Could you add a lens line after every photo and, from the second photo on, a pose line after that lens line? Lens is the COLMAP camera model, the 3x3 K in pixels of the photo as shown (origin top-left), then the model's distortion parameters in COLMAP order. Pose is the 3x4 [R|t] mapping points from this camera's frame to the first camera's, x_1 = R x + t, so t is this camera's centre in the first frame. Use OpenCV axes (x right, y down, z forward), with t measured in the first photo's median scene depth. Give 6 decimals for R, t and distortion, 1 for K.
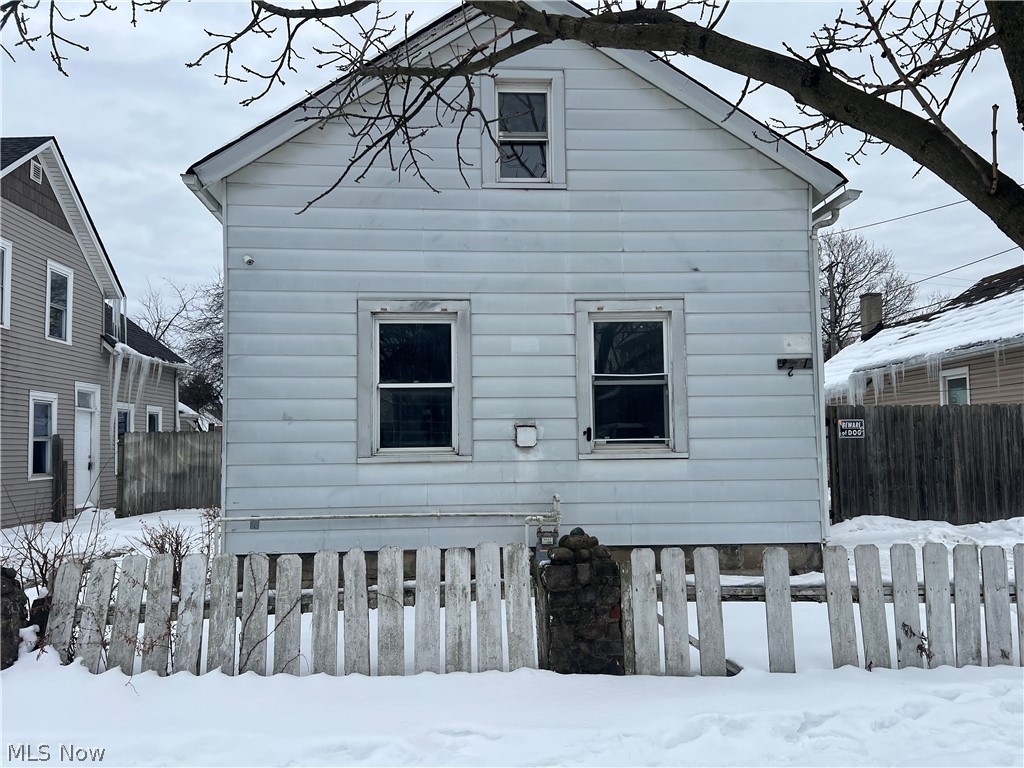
lens RADIAL K [[776.8, 0, 508.8], [0, 776.8, 386.3], [0, 0, 1]] dist [0.053897, -0.060554]
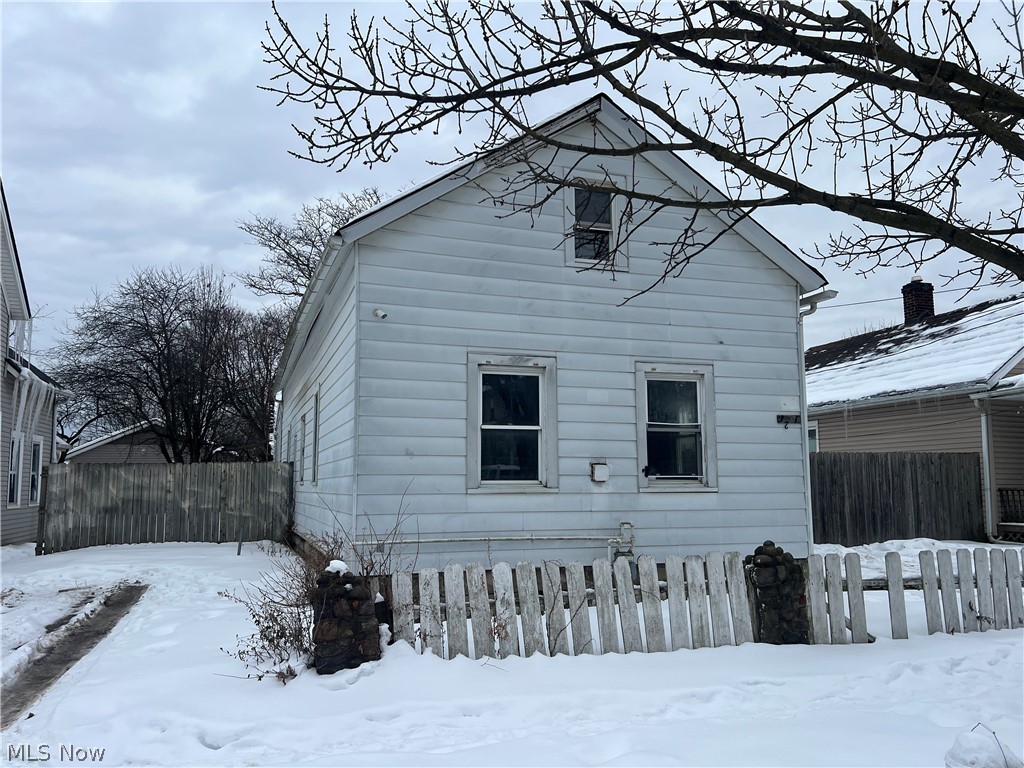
lens RADIAL K [[776.8, 0, 508.3], [0, 776.8, 381.5], [0, 0, 1]] dist [0.053897, -0.060554]
pose [[0.964895, 0.043054, 0.259082, -0.429963], [-0.029046, 0.997914, -0.057655, -0.002913], [-0.261023, 0.048106, 0.964133, -0.133790]]
